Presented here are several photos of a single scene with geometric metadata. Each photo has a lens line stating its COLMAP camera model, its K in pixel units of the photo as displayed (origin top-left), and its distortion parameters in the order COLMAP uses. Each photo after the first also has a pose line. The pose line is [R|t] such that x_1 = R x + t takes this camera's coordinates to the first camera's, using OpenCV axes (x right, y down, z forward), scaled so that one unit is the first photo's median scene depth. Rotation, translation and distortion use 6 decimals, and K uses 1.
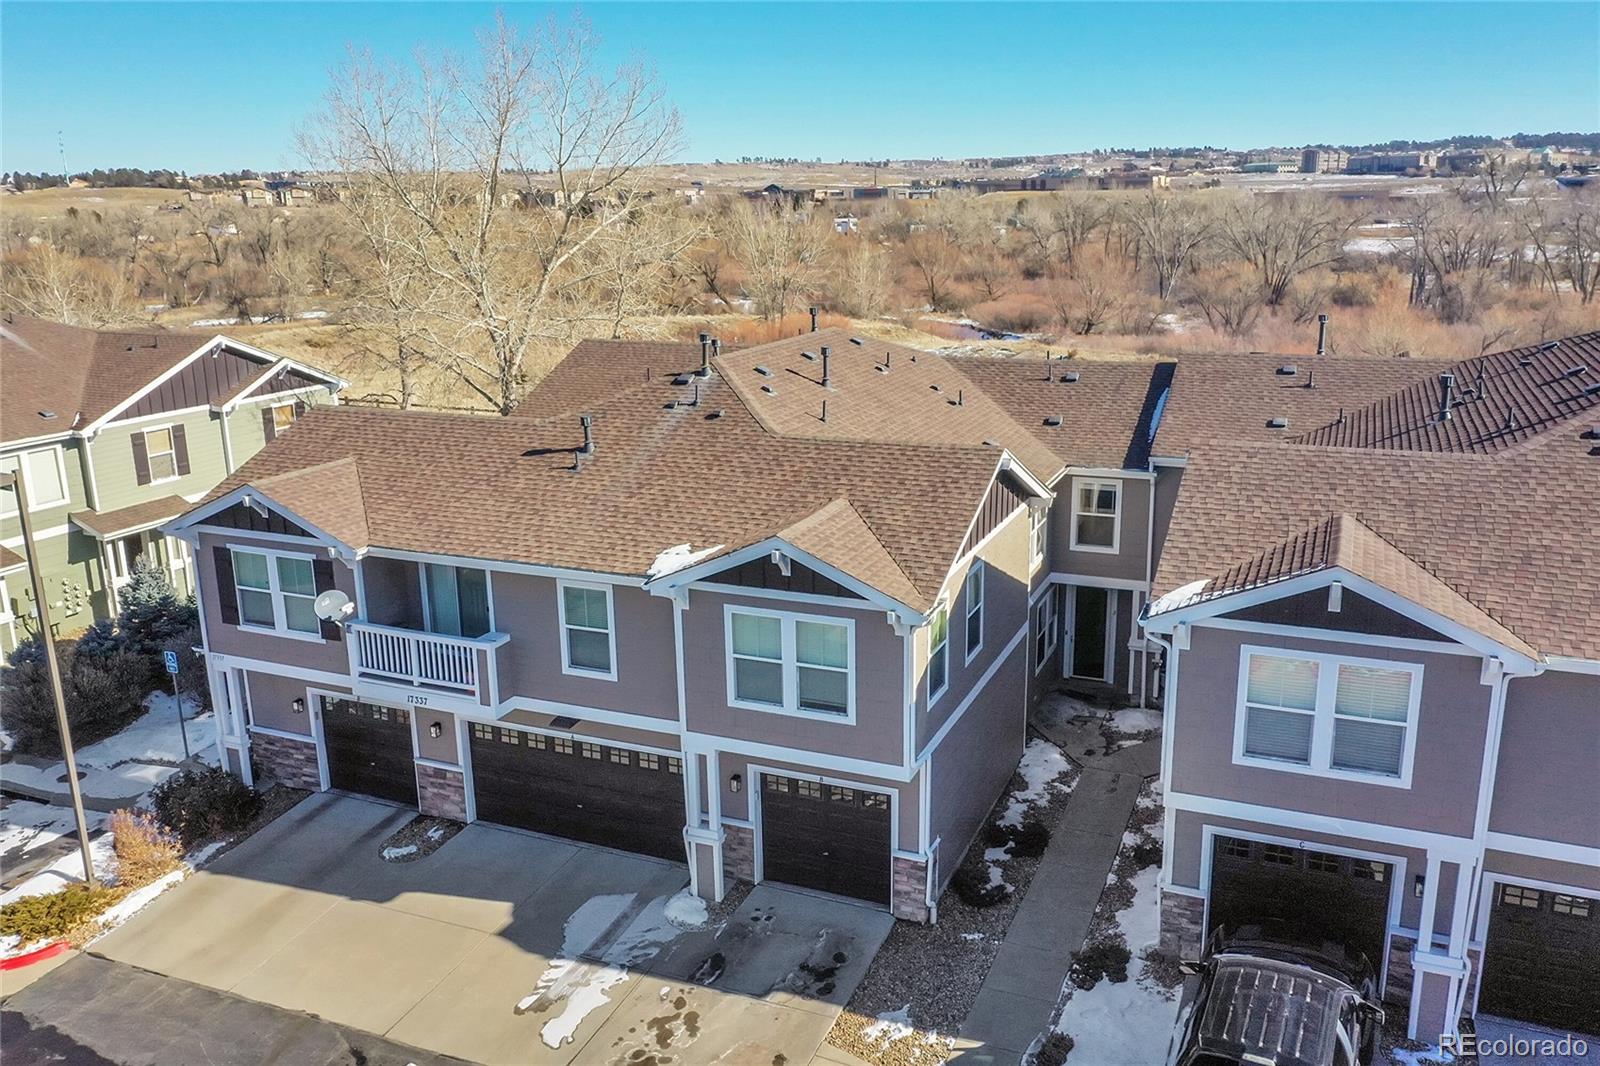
lens RADIAL K [[1272.2, 0, 800.5], [0, 1272.2, 520.7], [0, 0, 1]] dist [-0.000684, -0.001115]
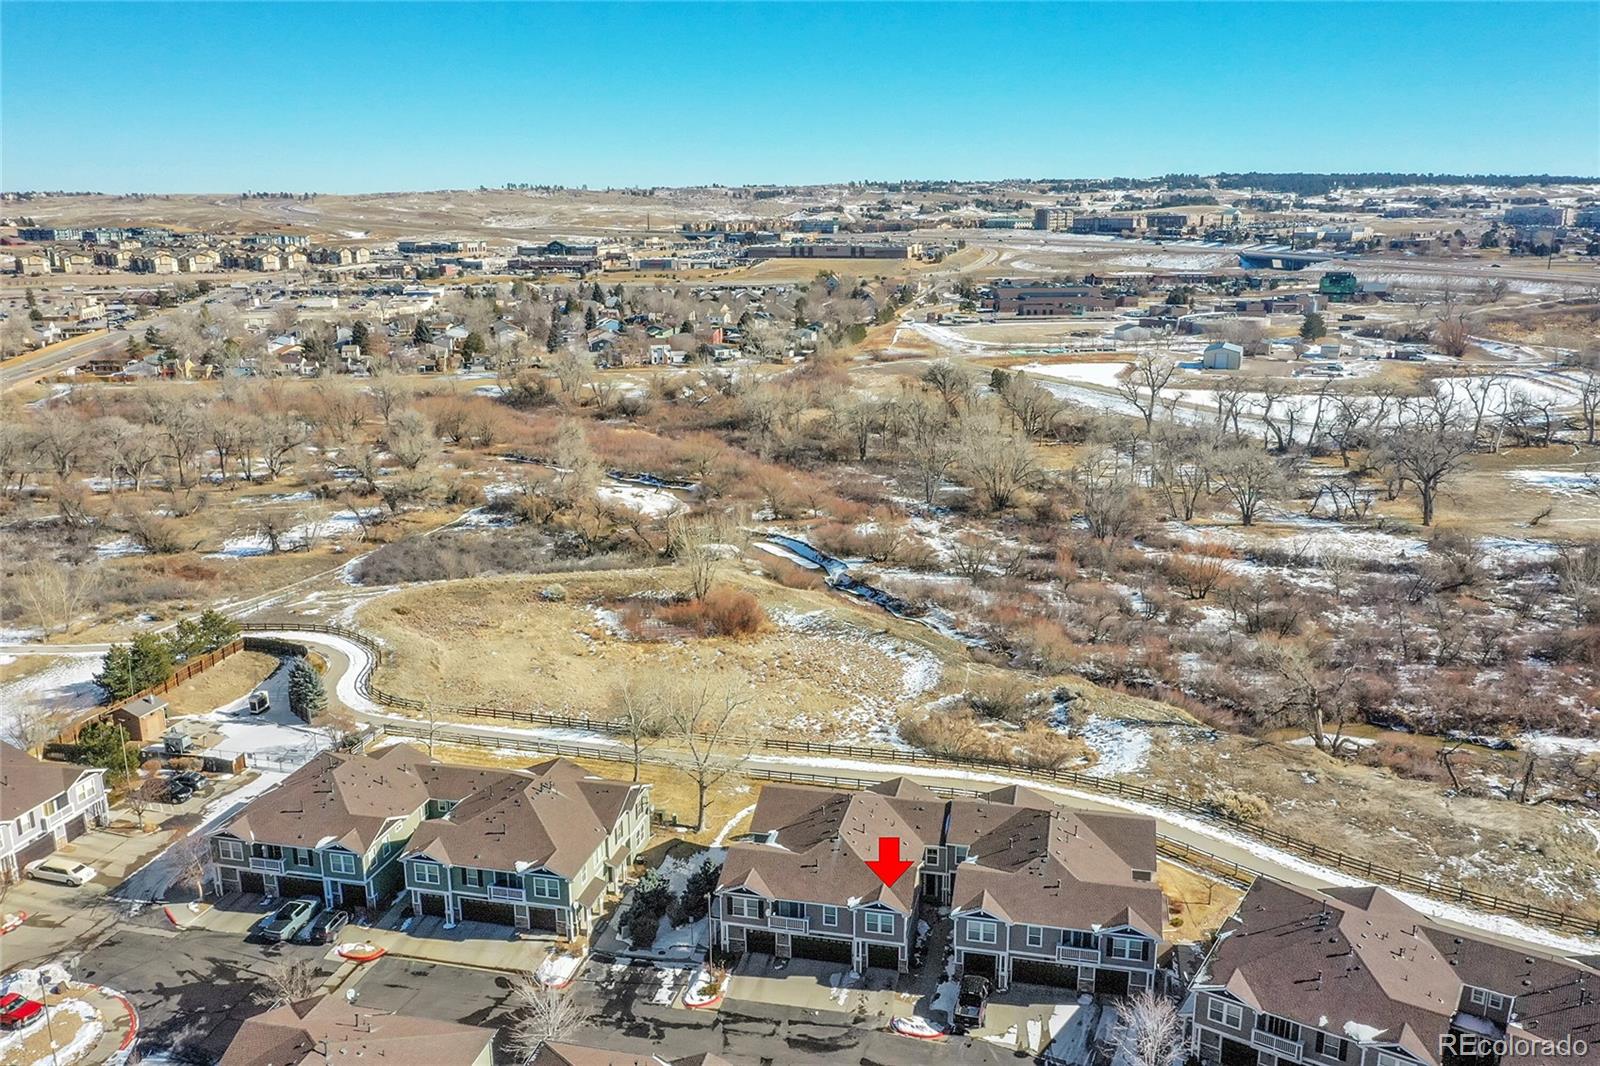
lens RADIAL K [[1272.2, 0, 801.8], [0, 1272.2, 543.1], [0, 0, 1]] dist [-0.000684, -0.001115]
pose [[0.982815, -0.036749, 0.180901, -0.767218], [0.034280, 0.999272, 0.016753, -0.975600], [-0.181385, -0.010264, 0.983359, -2.530795]]
